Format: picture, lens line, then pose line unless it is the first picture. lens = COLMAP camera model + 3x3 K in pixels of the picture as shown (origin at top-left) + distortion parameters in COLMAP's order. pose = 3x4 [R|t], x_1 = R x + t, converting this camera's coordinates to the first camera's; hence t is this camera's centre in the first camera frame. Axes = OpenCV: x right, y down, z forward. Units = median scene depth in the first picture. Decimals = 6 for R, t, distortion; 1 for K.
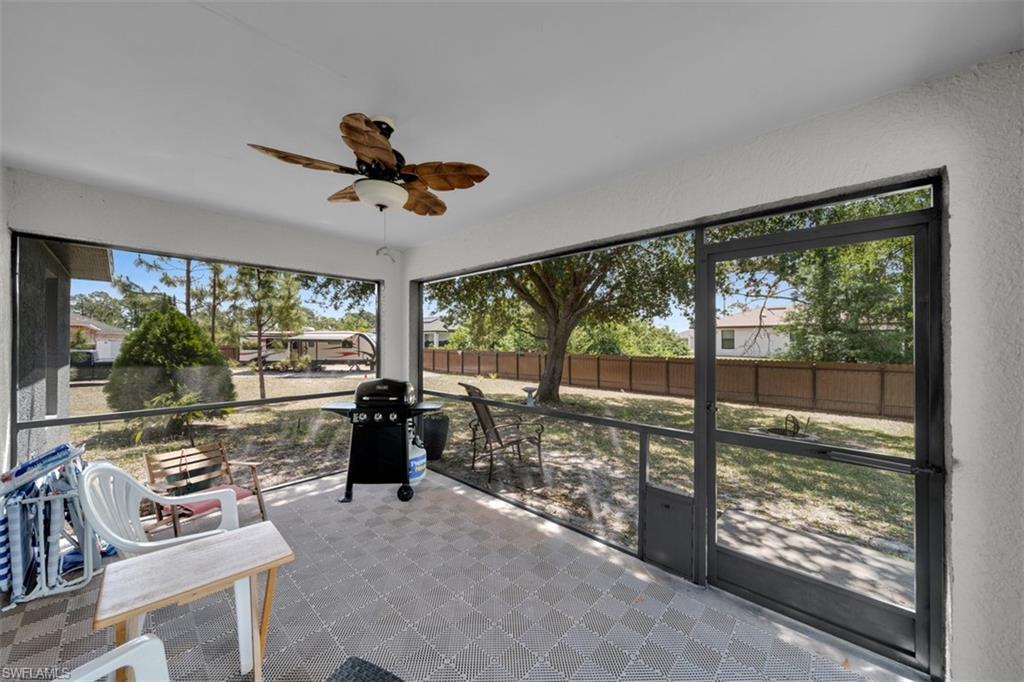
lens RADIAL K [[358.3, 0, 509.5], [0, 358.3, 348.4], [0, 0, 1]] dist [-0.000058, -0.000135]
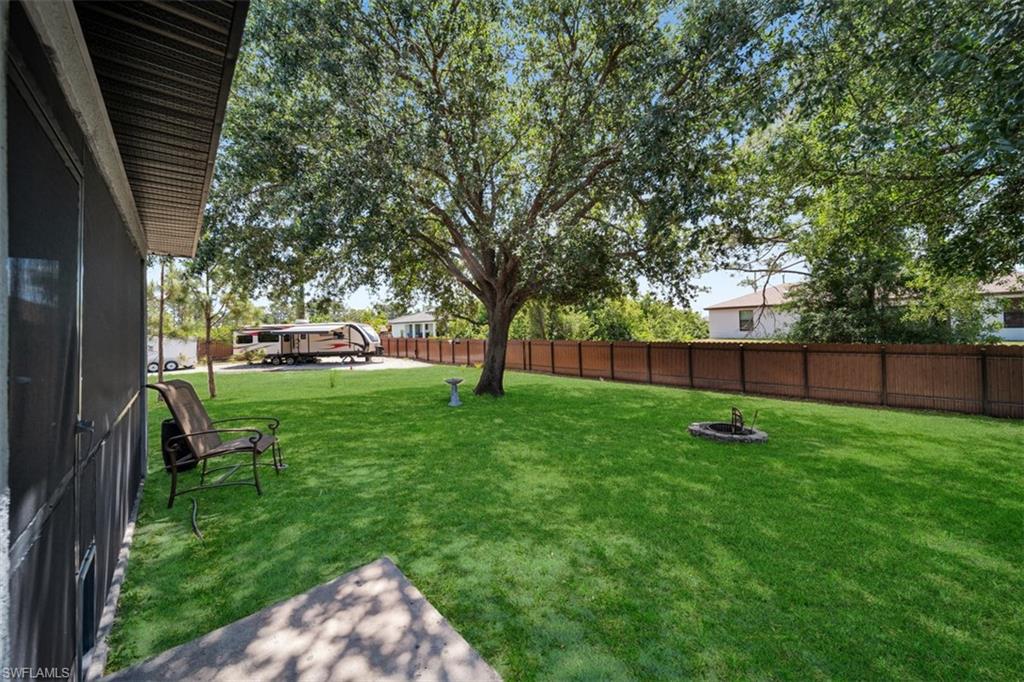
lens RADIAL K [[365.4, 0, 512.0], [0, 365.4, 341.0], [0, 0, 1]] dist [-0.000222, 0.000051]
pose [[0.996720, -0.022607, -0.077709, 0.196970], [0.023588, 0.999653, 0.011731, 0.004231], [0.077417, -0.013526, 0.996907, 0.064738]]
